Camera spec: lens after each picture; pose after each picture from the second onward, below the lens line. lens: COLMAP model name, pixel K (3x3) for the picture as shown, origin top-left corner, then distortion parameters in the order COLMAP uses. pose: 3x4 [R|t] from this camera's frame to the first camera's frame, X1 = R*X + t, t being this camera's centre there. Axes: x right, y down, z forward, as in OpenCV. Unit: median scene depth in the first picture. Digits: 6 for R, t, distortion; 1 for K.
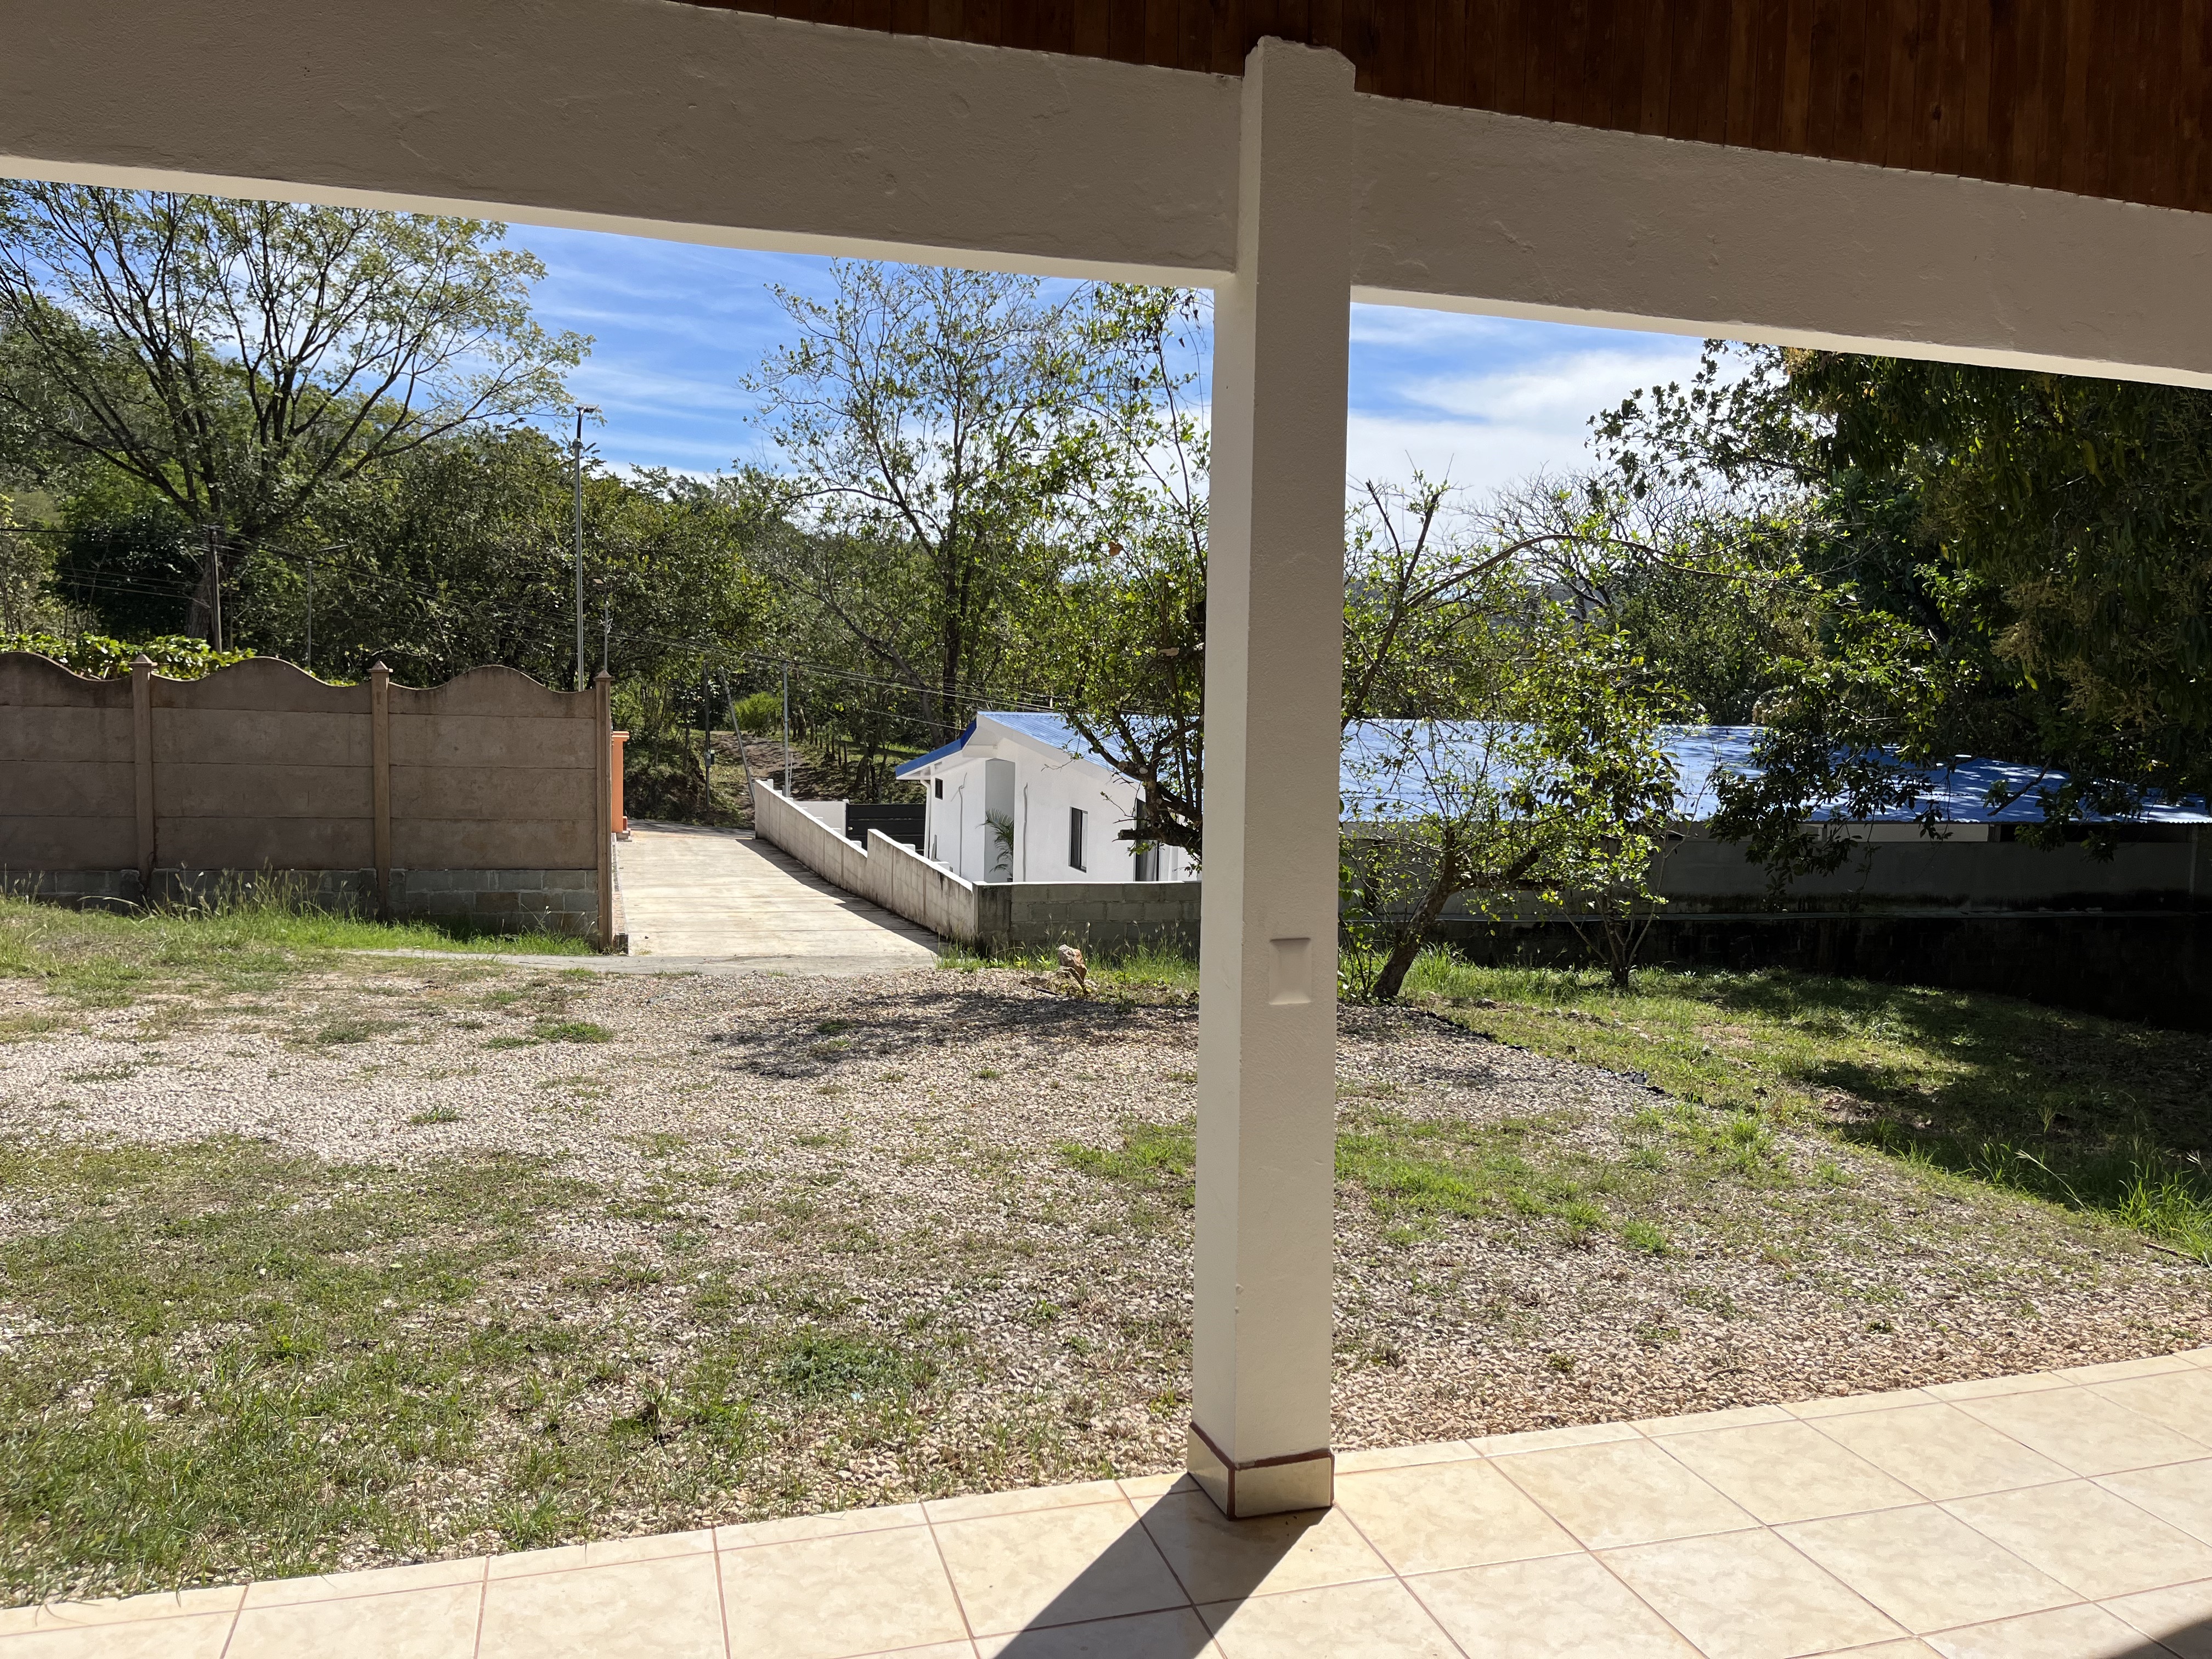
lens RADIAL K [[1673.7, 0, 1108.7], [0, 1673.7, 822.1], [0, 0, 1]] dist [0.060840, -0.094799]
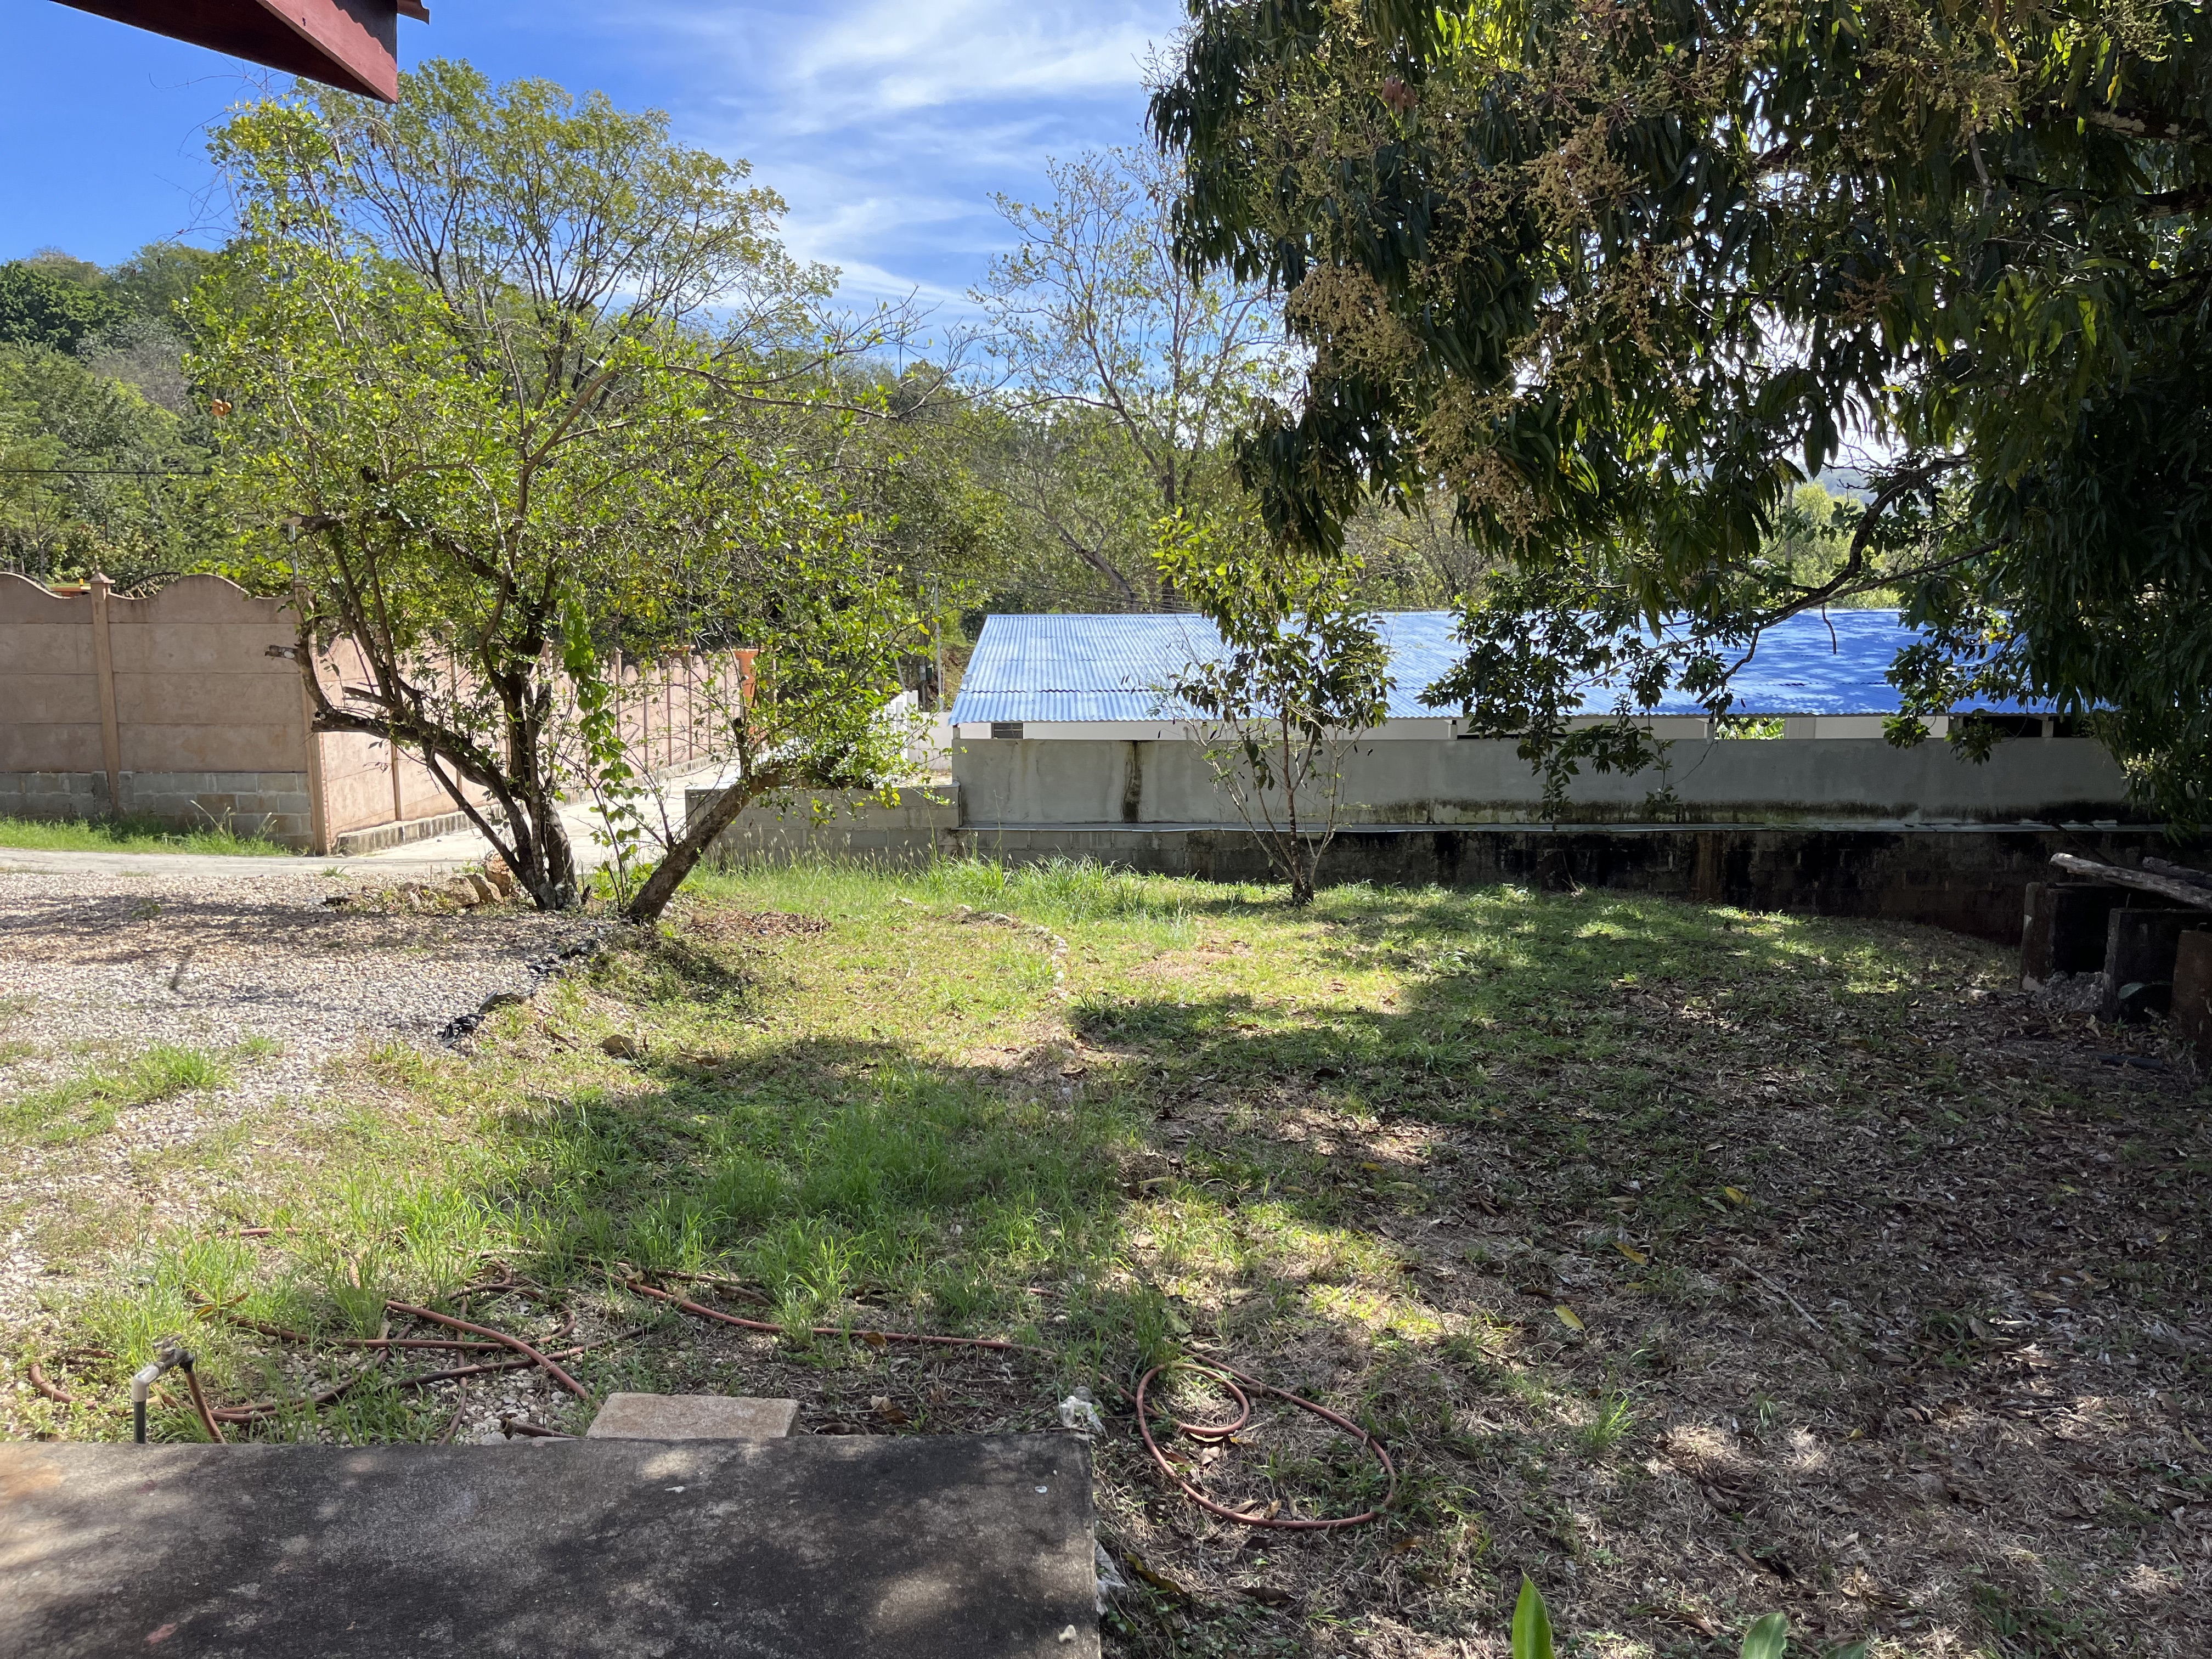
lens RADIAL K [[1673.7, 0, 1105.8], [0, 1673.7, 839.0], [0, 0, 1]] dist [0.060840, -0.094799]
pose [[0.951146, 0.008520, -0.308625, 0.393483], [0.008556, 0.998508, 0.053931, 0.014115], [0.308624, -0.053937, 0.949654, 0.131970]]
